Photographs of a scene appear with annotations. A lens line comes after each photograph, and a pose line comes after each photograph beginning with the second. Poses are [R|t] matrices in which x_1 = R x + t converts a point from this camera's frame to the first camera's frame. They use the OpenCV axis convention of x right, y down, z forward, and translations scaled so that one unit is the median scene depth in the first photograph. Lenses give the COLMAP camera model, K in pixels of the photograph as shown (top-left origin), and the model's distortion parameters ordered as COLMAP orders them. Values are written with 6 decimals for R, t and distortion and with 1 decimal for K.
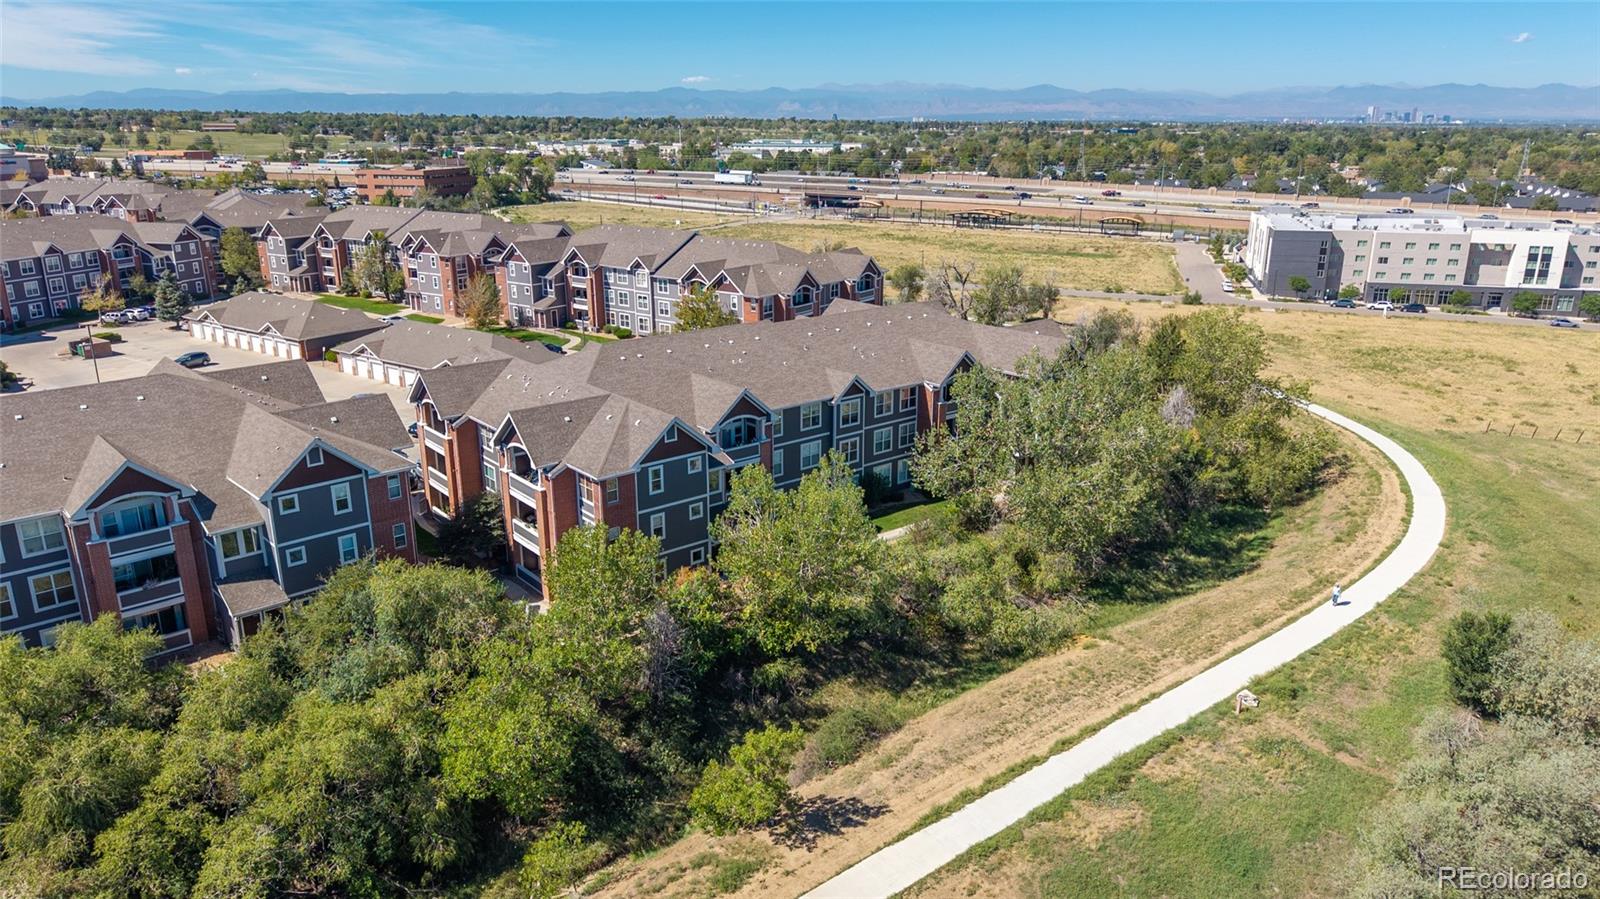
lens RADIAL K [[1042.4, 0, 800.0], [0, 1042.4, 449.5], [0, 0, 1]] dist [-0.006018, -0.004125]
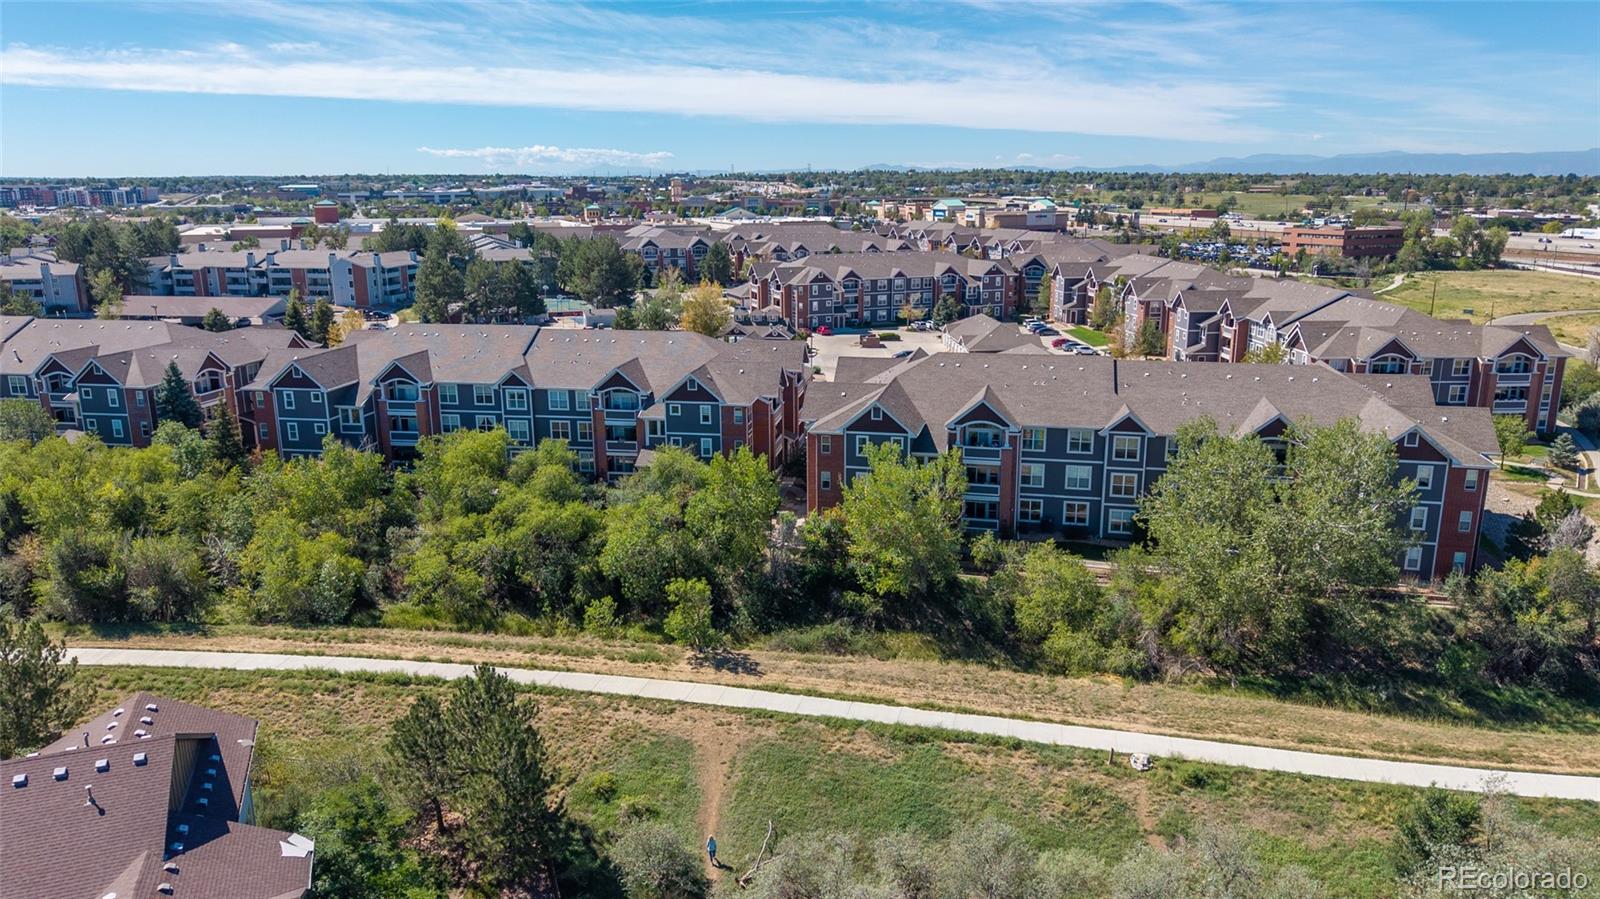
lens RADIAL K [[1042.4, 0, 800.0], [0, 1042.4, 449.5], [0, 0, 1]] dist [-0.006018, -0.004125]
pose [[0.605632, 0.184607, -0.774035, 0.469304], [-0.227004, 0.972379, 0.054296, -0.010657], [0.762679, 0.142826, 0.630810, 0.059218]]
